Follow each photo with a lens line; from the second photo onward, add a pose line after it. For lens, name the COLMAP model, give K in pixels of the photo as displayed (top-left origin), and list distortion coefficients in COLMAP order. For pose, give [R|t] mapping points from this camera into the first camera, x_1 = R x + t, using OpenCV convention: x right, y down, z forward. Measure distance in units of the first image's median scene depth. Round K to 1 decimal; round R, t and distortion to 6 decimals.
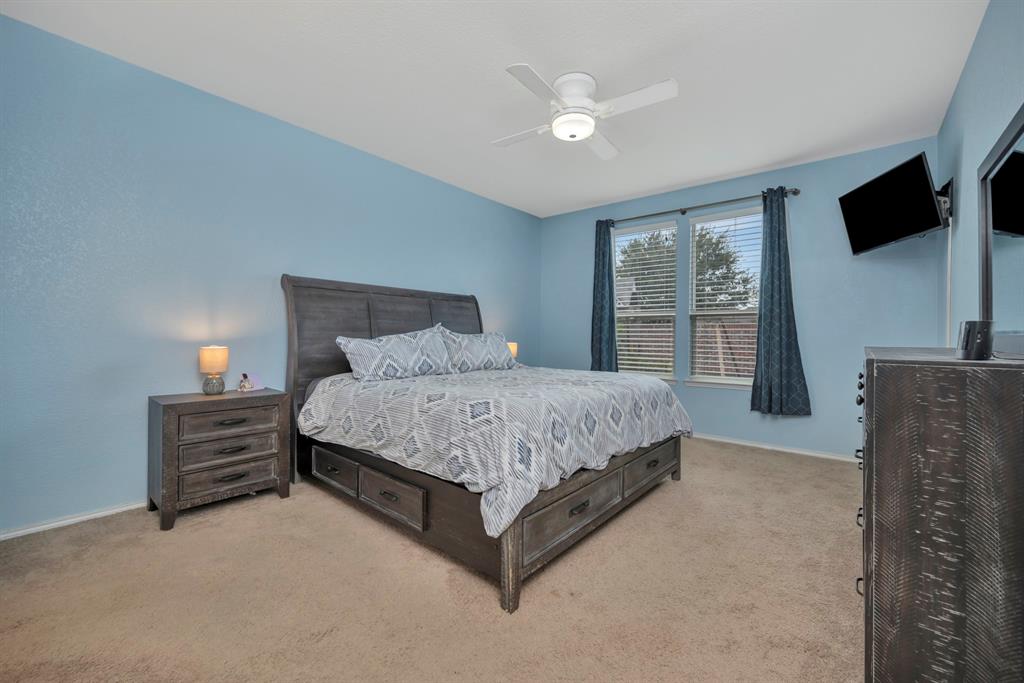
lens RADIAL K [[411.6, 0, 513.6], [0, 411.6, 336.7], [0, 0, 1]] dist [0.000381, 0.000076]
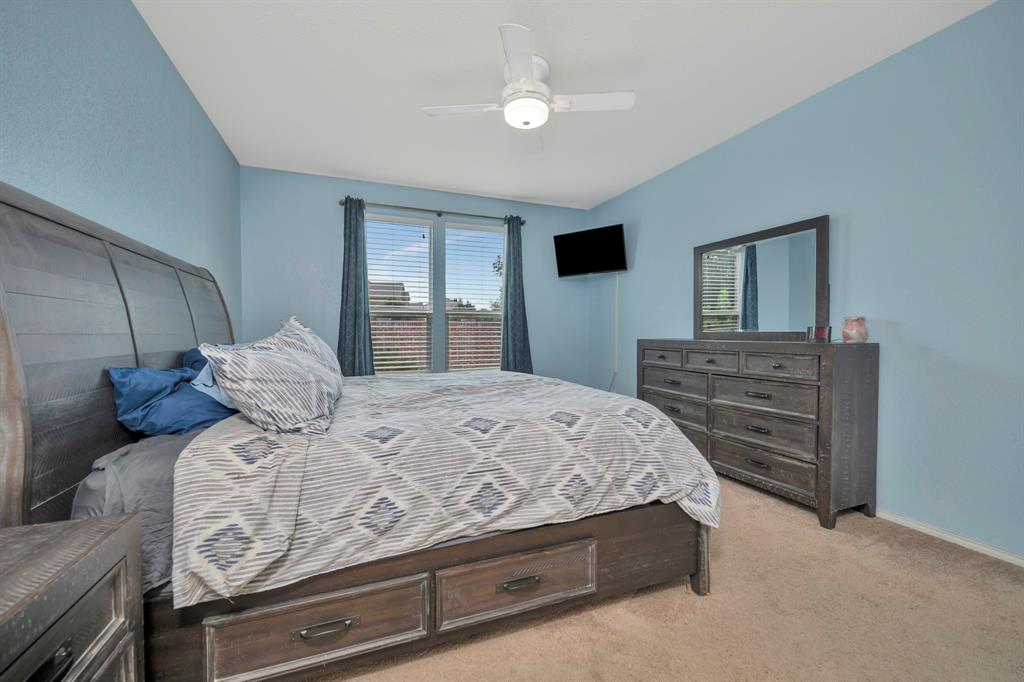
lens RADIAL K [[411.6, 0, 511.9], [0, 411.6, 342.2], [0, 0, 1]] dist [0.000381, 0.000076]
pose [[0.476049, -0.031144, 0.878867, -0.731633], [0.011250, 0.999507, 0.029325, -0.013629], [-0.879347, -0.004073, 0.476164, 0.587871]]
